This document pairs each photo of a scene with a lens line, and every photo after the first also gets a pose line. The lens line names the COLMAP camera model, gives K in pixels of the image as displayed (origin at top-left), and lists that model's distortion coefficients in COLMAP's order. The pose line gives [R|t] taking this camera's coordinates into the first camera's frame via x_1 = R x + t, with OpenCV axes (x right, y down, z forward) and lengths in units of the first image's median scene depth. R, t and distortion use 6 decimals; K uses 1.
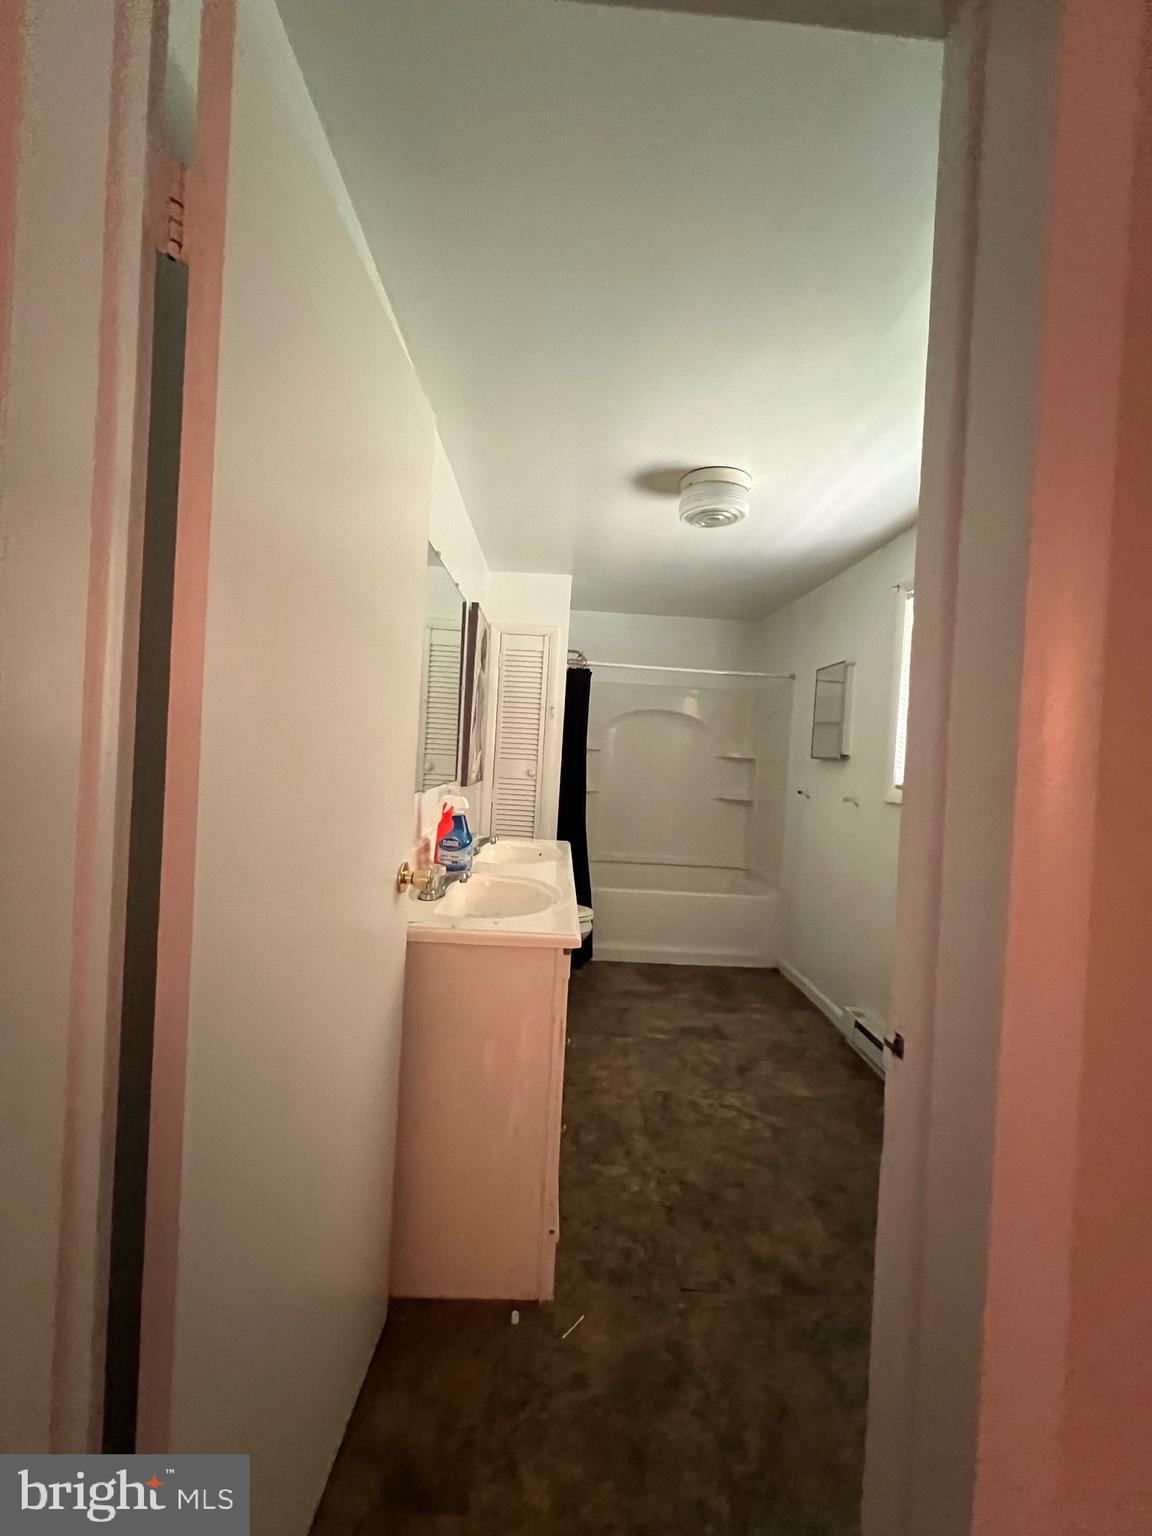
lens RADIAL K [[612.3, 0, 573.7], [0, 612.3, 766.5], [0, 0, 1]] dist [-0.002285, -0.000167]
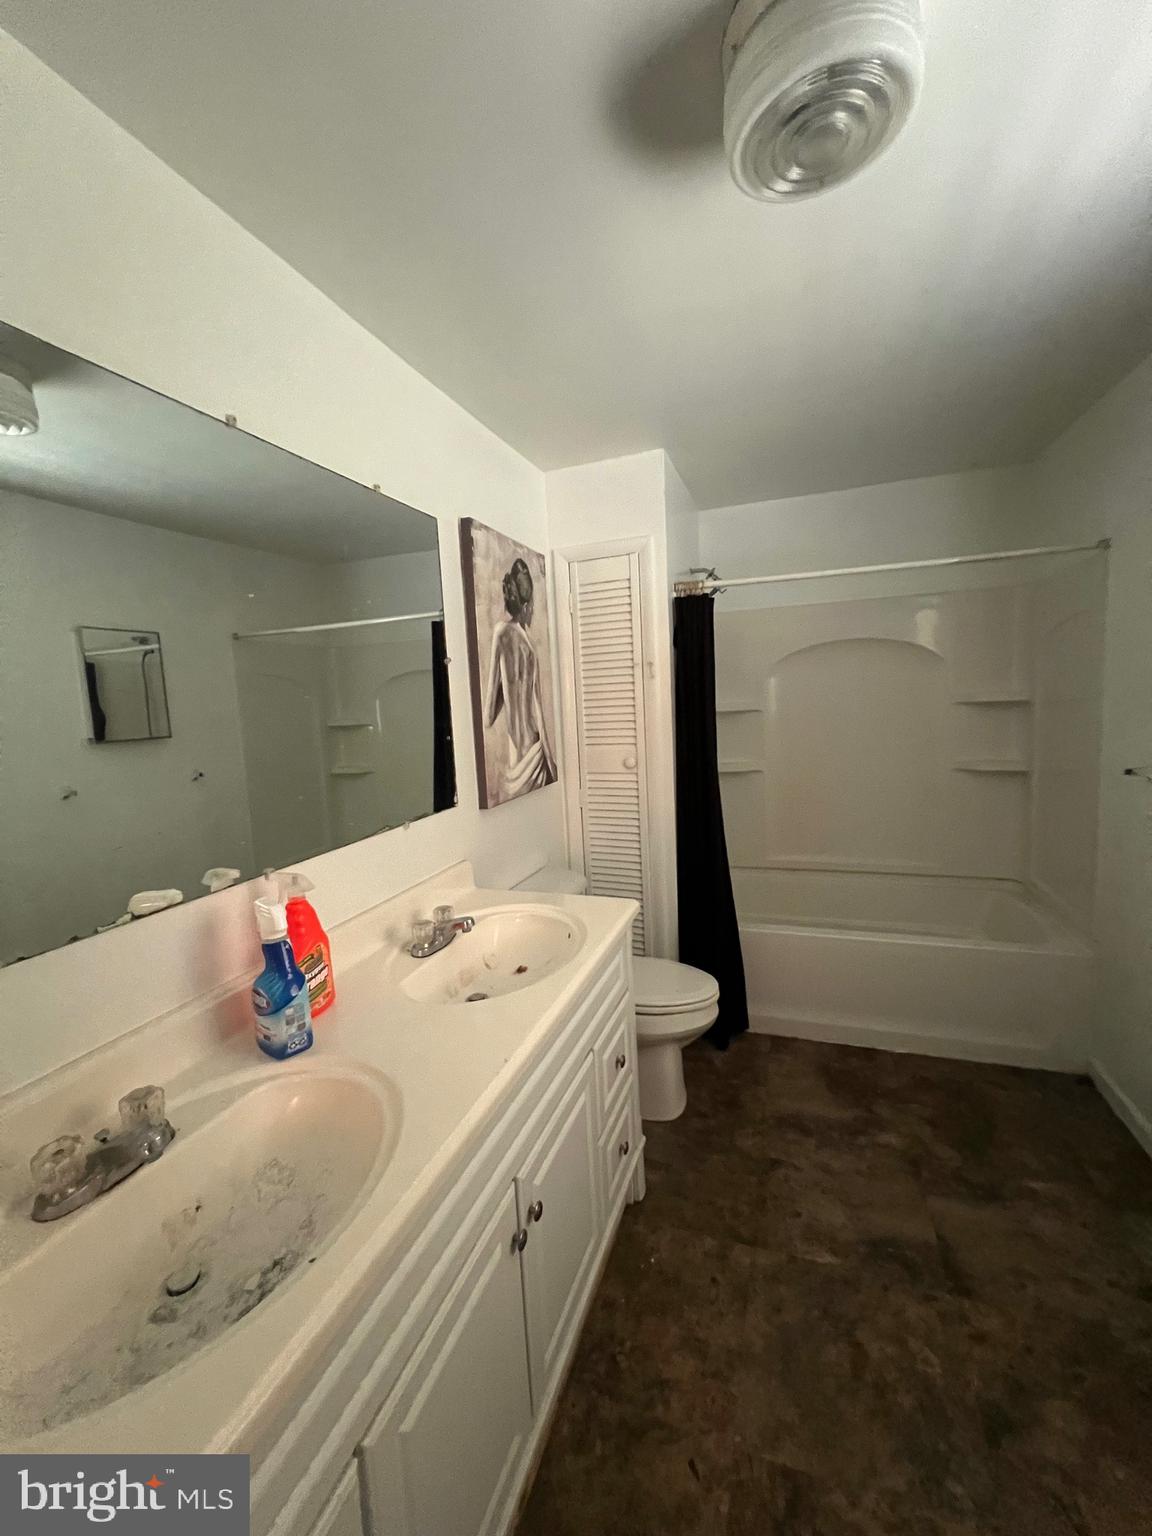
lens RADIAL K [[608.6, 0, 581.7], [0, 608.6, 760.8], [0, 0, 1]] dist [-0.002442, -0.000647]
pose [[0.926350, -0.065074, -0.371000, 0.146276], [0.095294, 0.993409, 0.063694, -0.044865], [0.364410, -0.094357, 0.926446, 0.399208]]
